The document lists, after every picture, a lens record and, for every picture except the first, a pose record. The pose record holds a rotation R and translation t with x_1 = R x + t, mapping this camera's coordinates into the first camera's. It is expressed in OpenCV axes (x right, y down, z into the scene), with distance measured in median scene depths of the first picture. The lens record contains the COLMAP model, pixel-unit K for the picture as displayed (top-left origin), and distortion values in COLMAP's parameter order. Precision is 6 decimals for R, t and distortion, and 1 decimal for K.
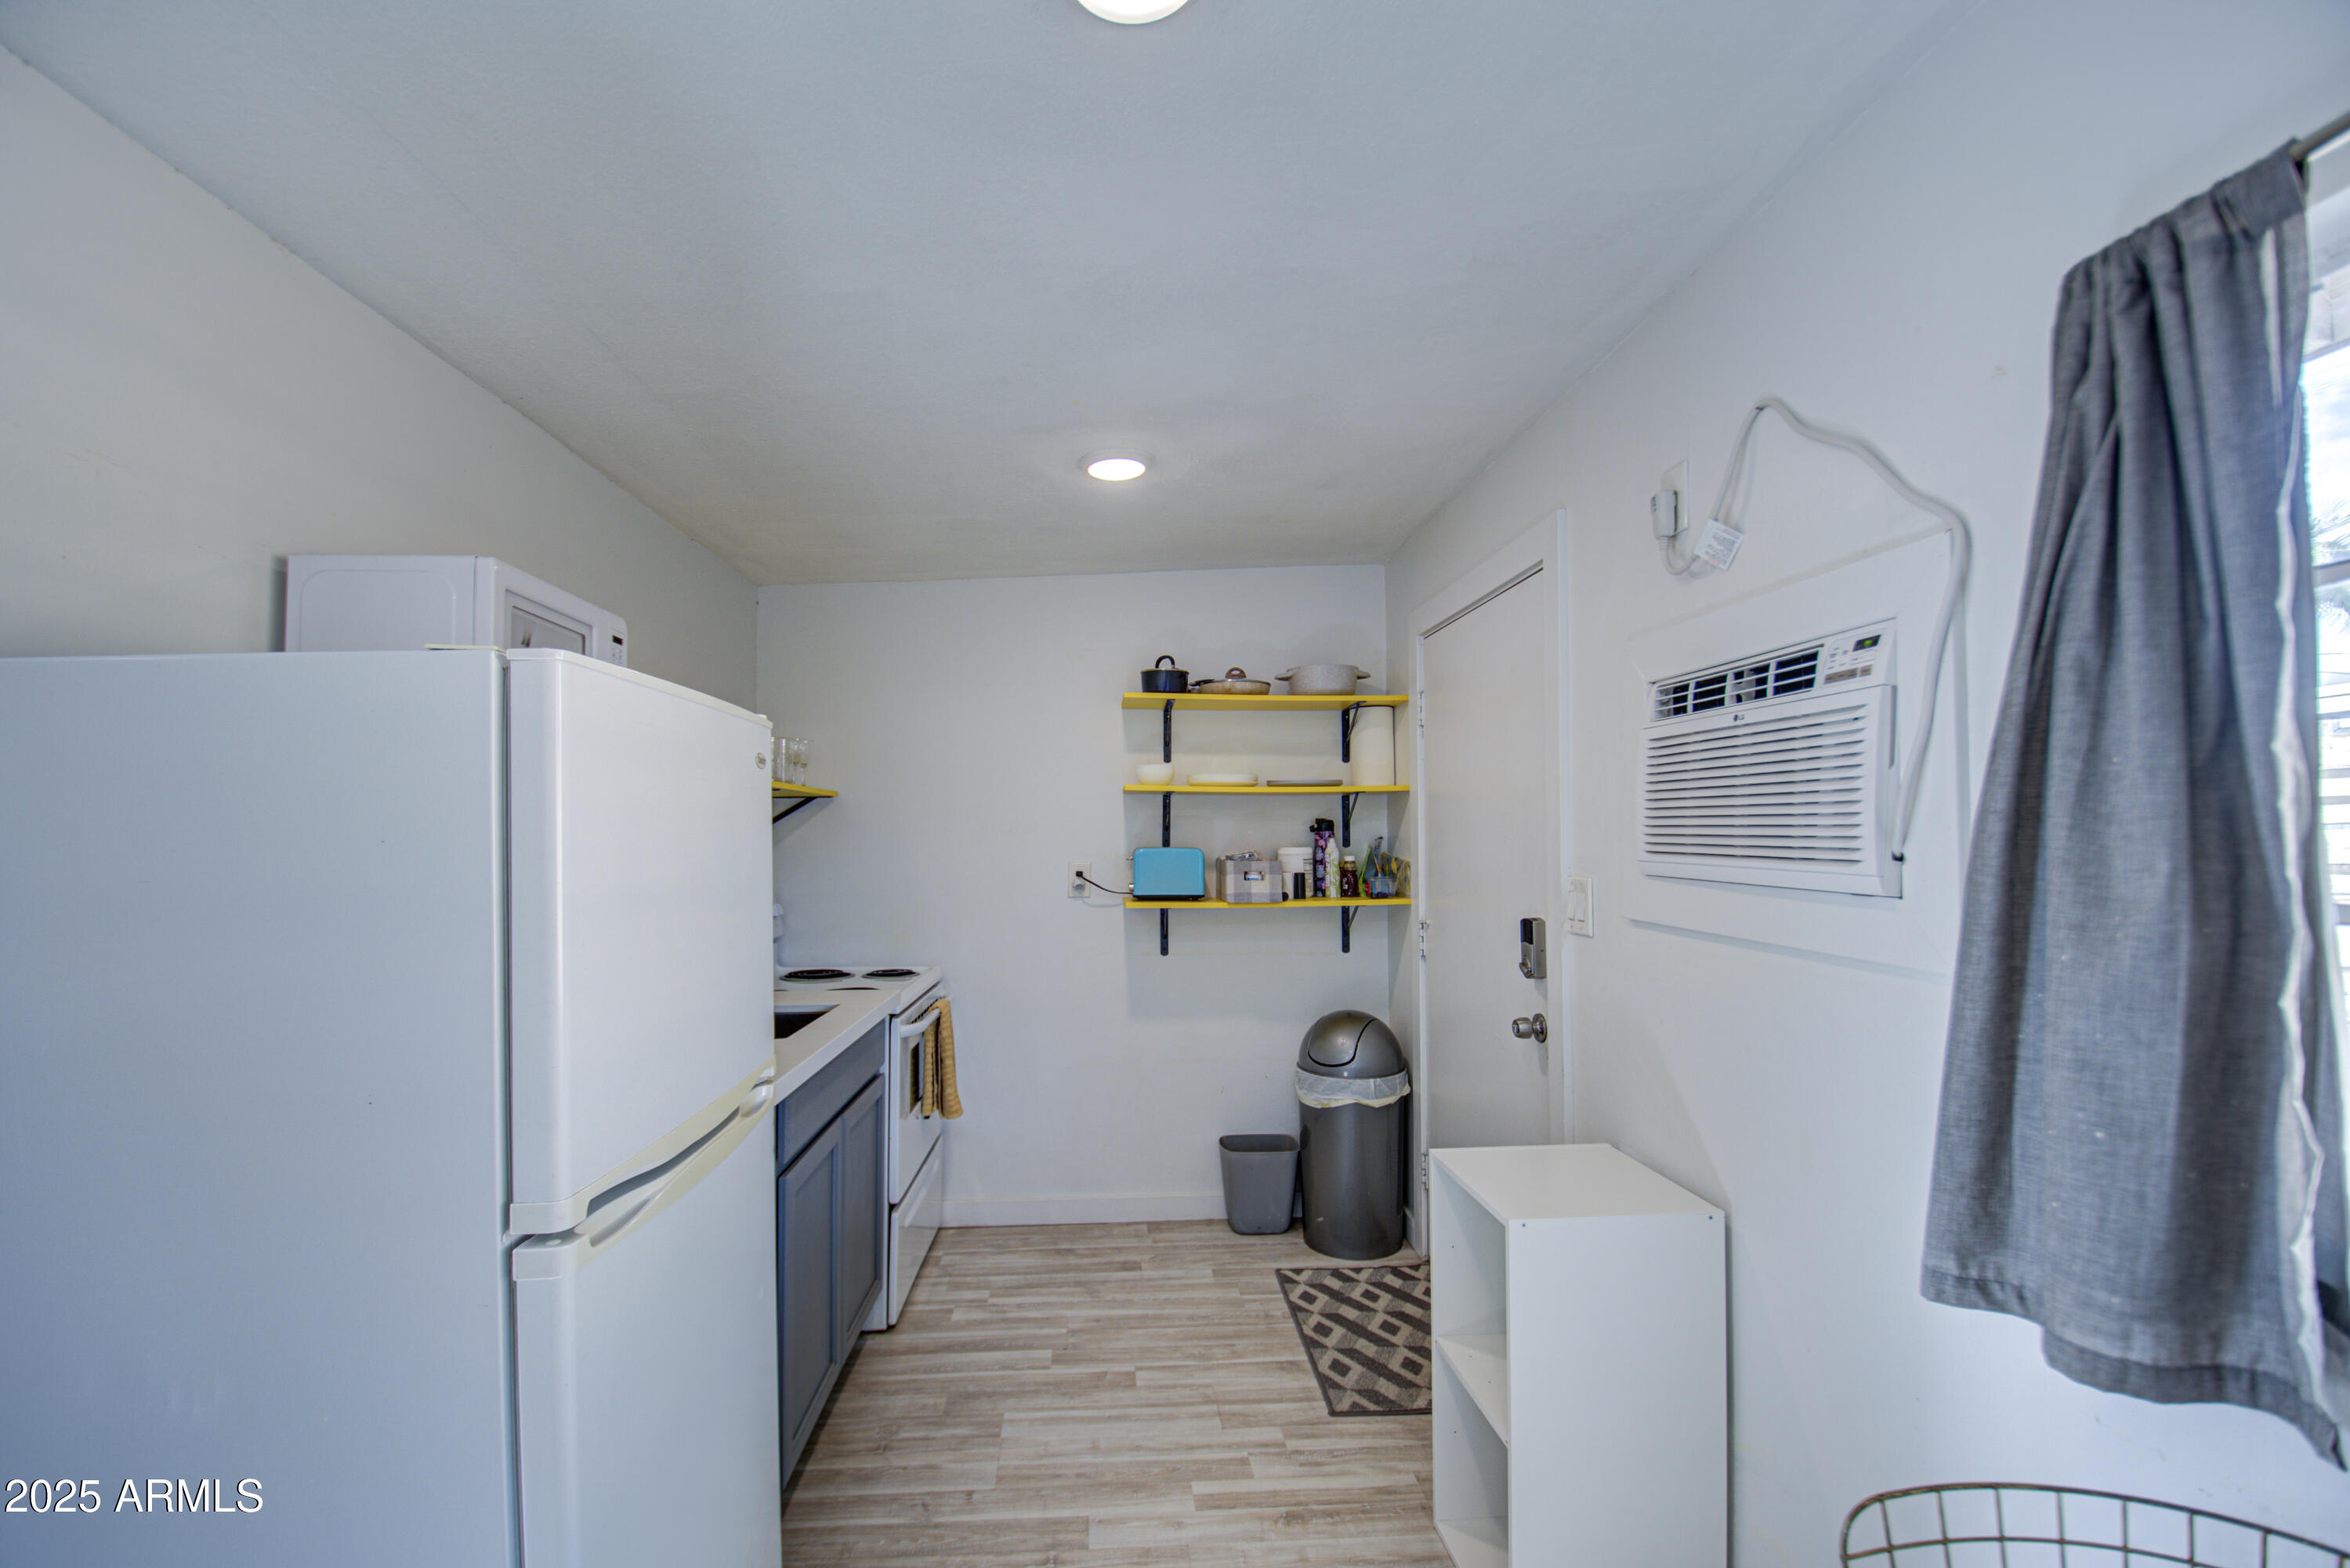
lens RADIAL K [[1043.4, 0, 1155.0], [0, 1043.4, 834.8], [0, 0, 1]] dist [0.016871, -0.023433]
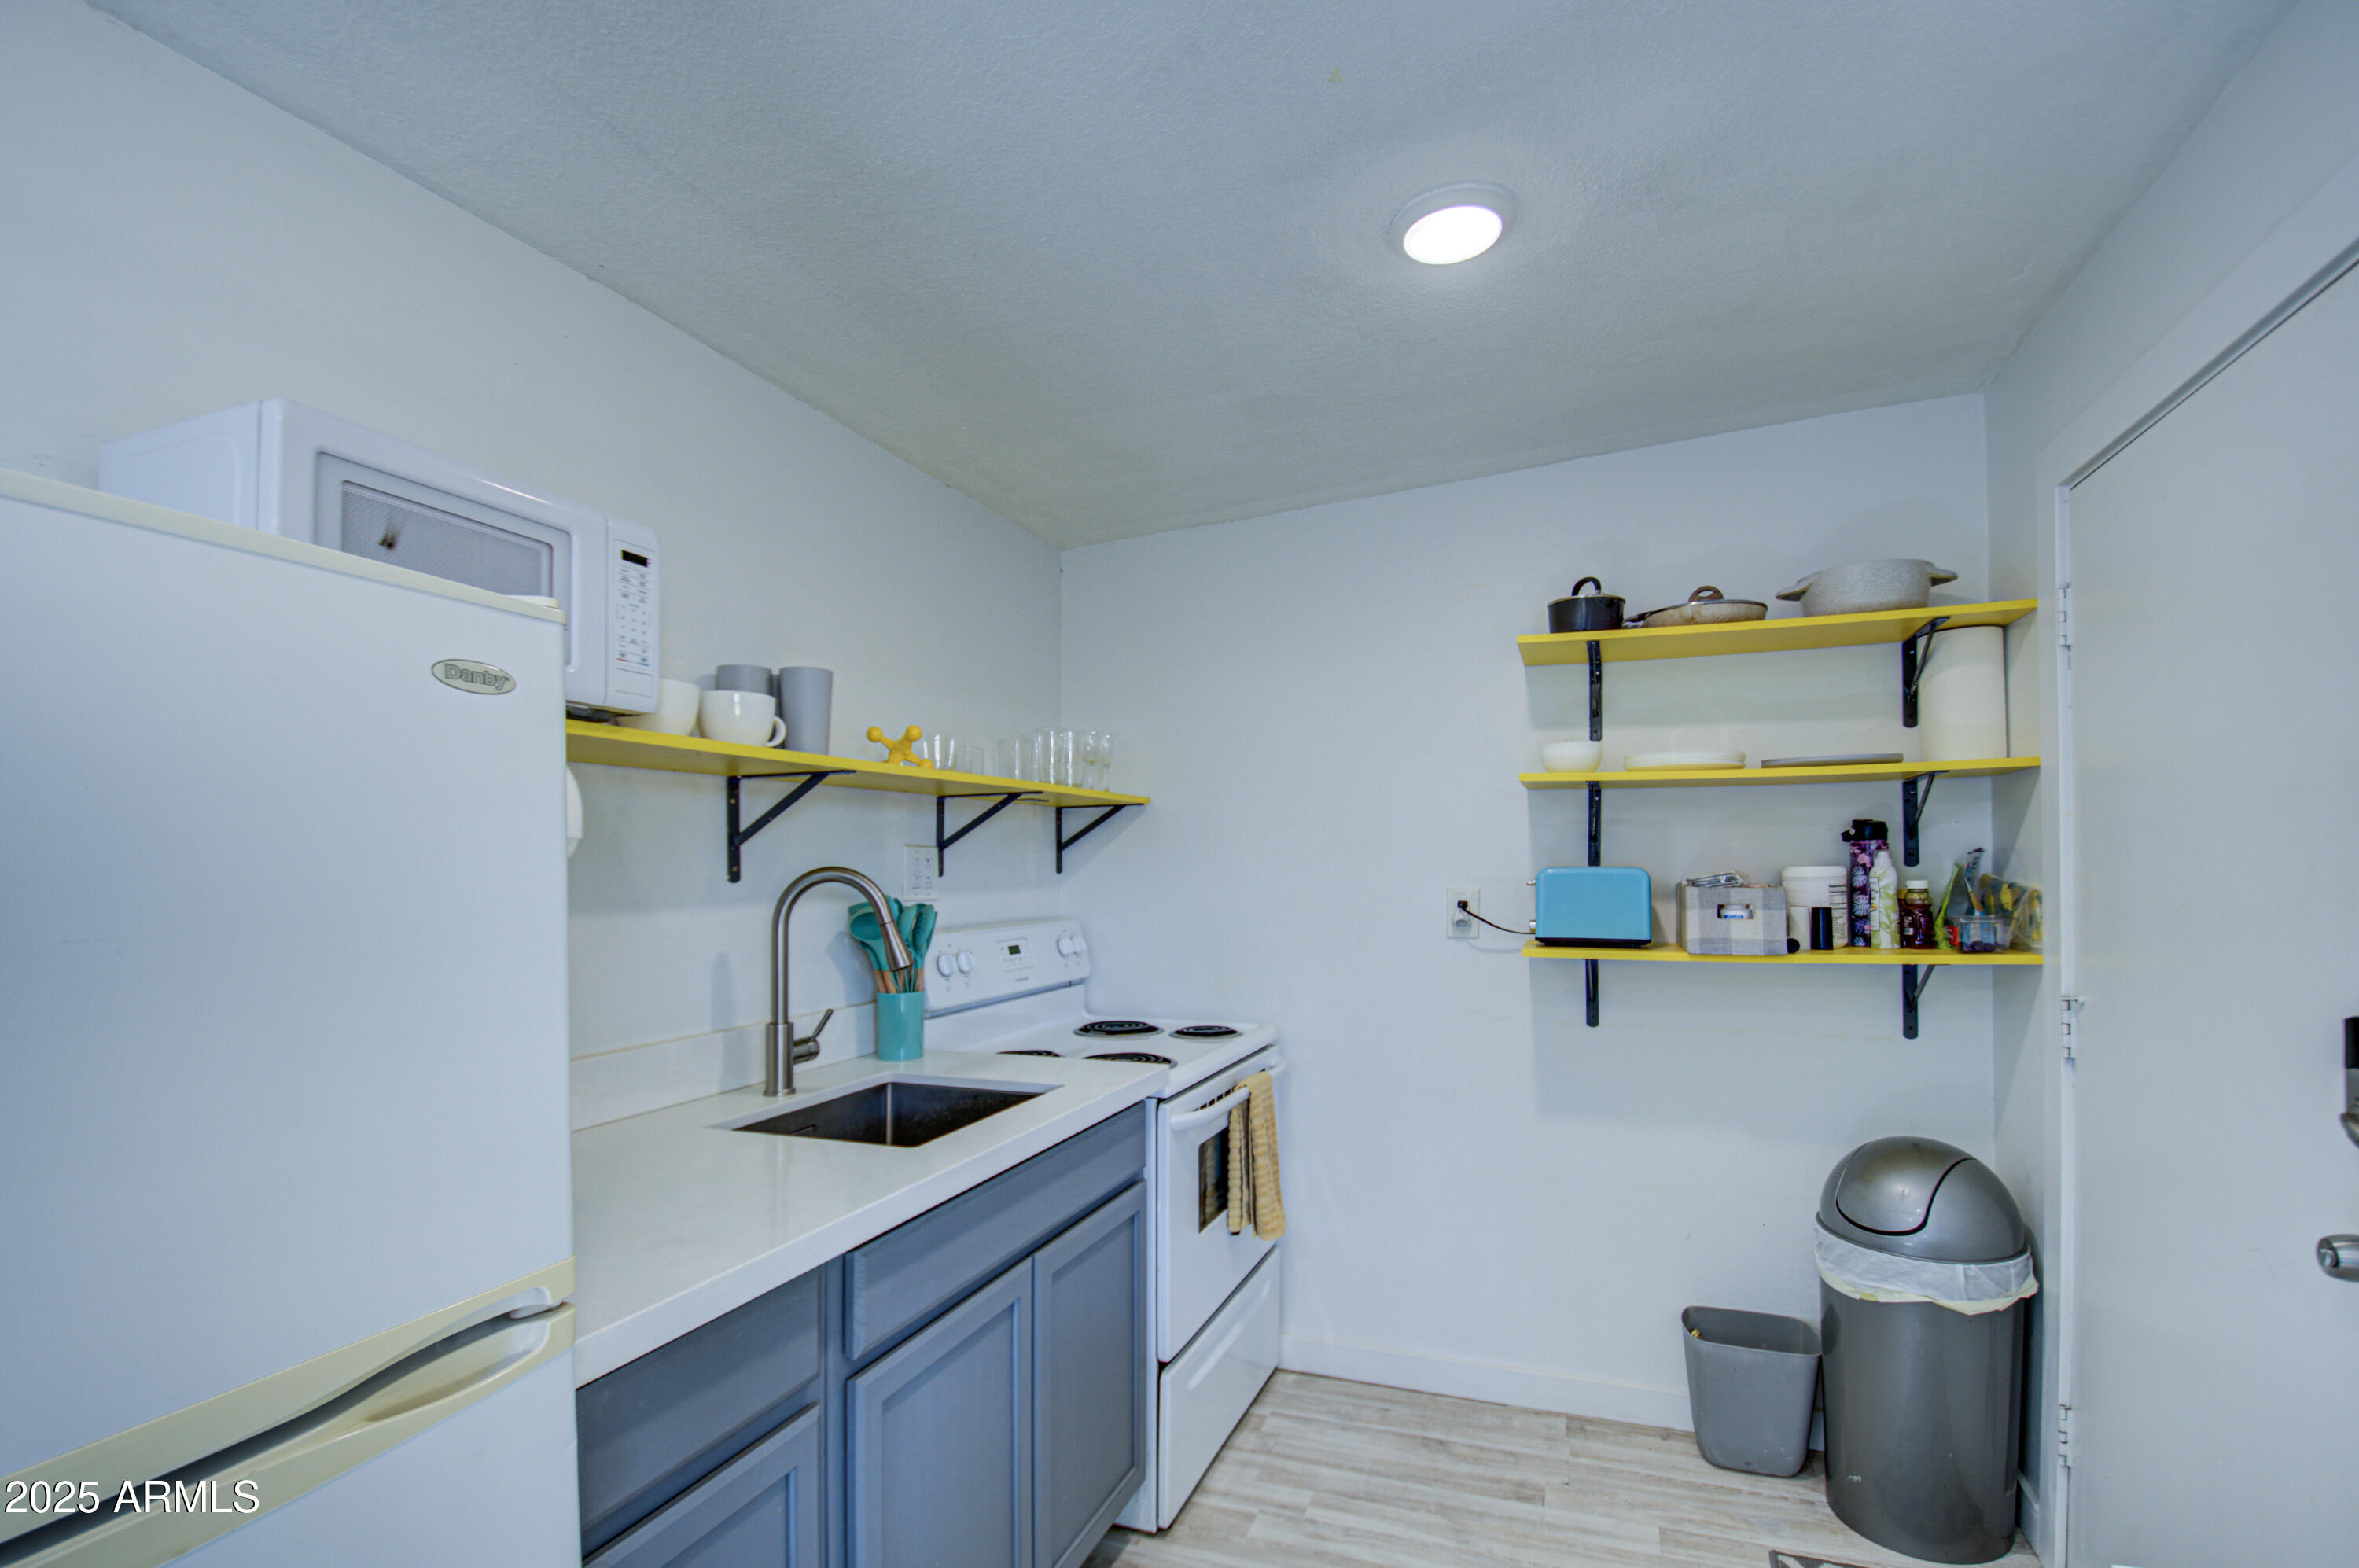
lens RADIAL K [[1107.8, 0, 1171.2], [0, 1107.8, 867.2], [0, 0, 1]] dist [0.019625, -0.029734]
pose [[0.916679, -0.001786, -0.399621, 0.048998], [0.004812, 0.999967, 0.006568, 0.006572], [0.399596, -0.007944, 0.916657, 0.246159]]
